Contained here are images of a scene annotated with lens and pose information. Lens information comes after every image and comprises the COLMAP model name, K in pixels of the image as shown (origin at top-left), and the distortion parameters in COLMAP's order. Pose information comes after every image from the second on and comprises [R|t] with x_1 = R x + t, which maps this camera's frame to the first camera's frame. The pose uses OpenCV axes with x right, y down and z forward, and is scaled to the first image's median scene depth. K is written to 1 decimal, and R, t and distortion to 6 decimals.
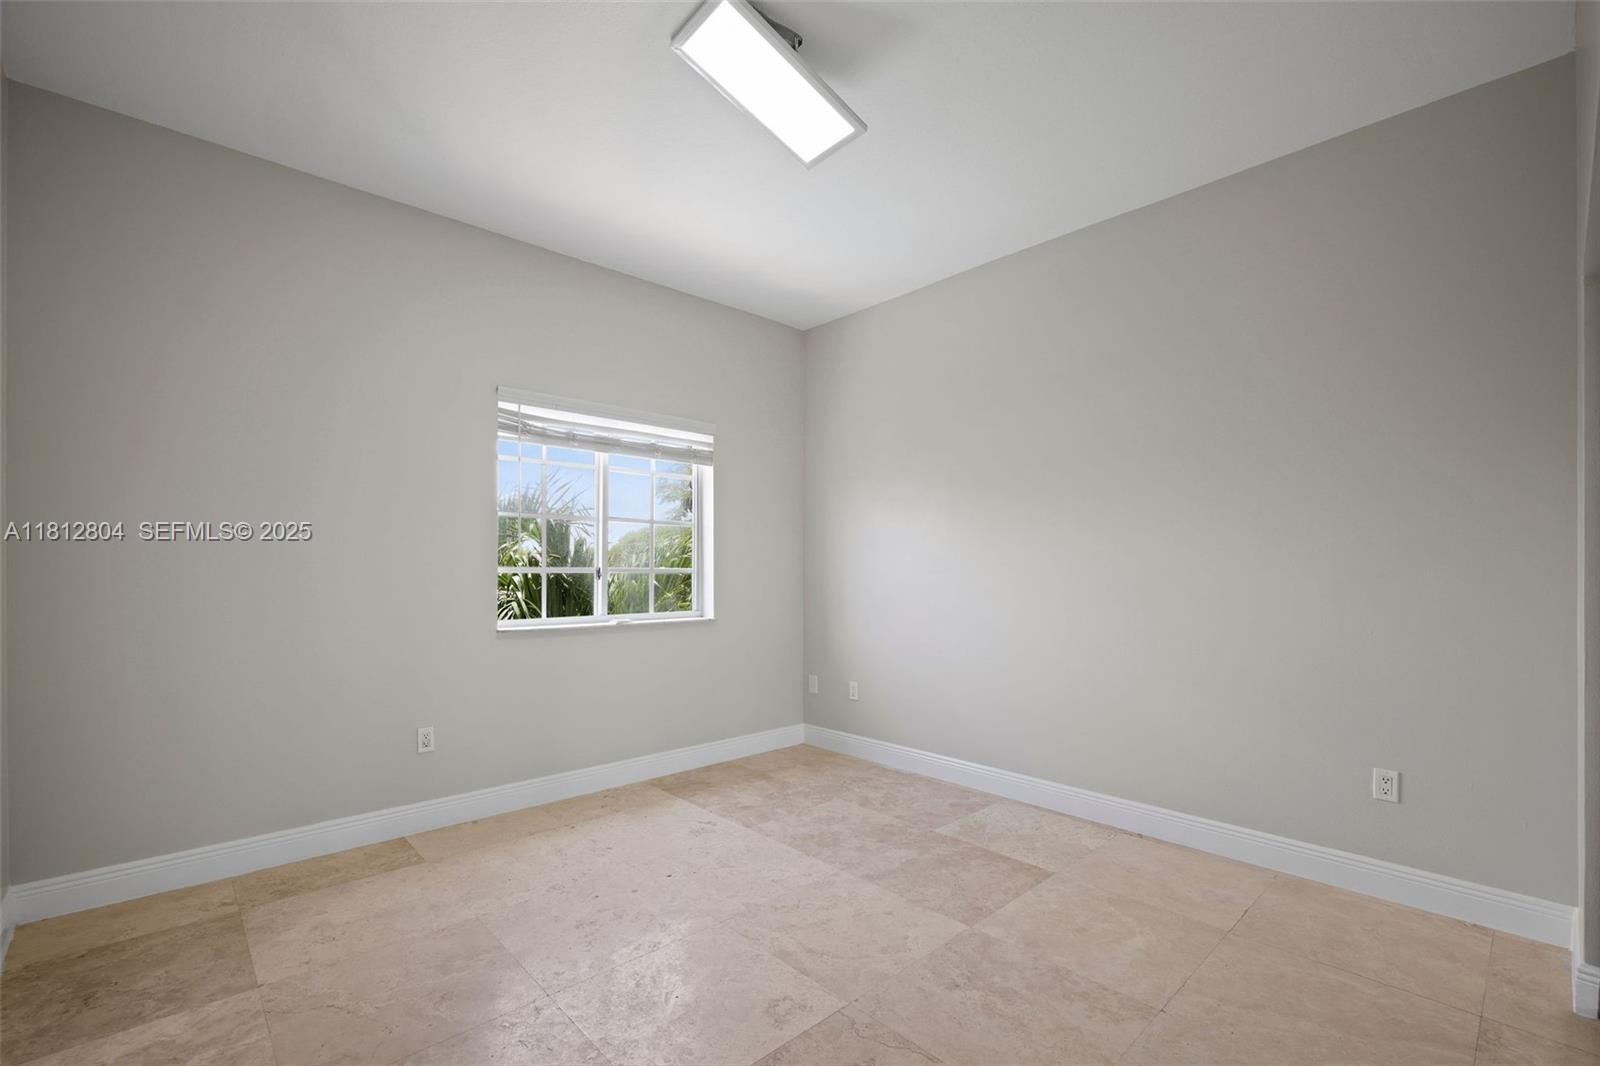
lens RADIAL K [[689.2, 0, 787.5], [0, 689.2, 559.5], [0, 0, 1]] dist [-0.000333, -0.000874]
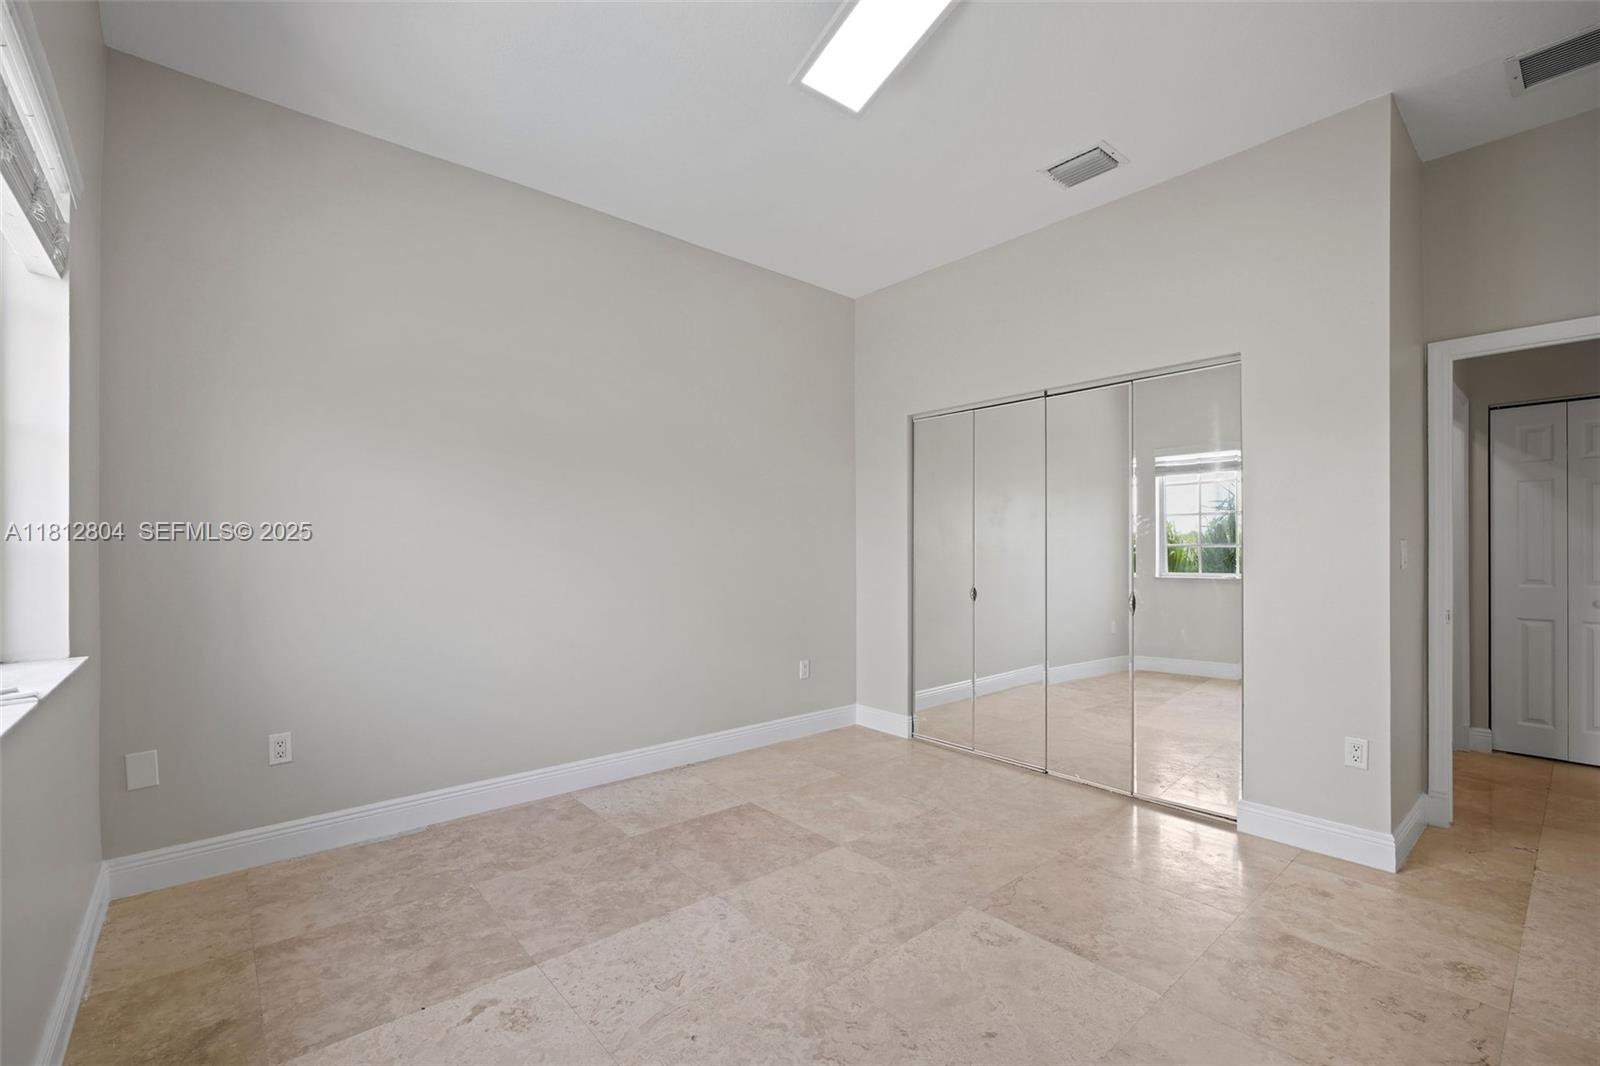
lens RADIAL K [[689.2, 0, 798.9], [0, 689.2, 544.8], [0, 0, 1]] dist [-0.000333, -0.000874]
pose [[0.028111, 0.001075, 0.999604, -0.646258], [-0.018460, 0.999829, -0.000556, 0.011981], [-0.999434, -0.018437, 0.028126, 0.734657]]
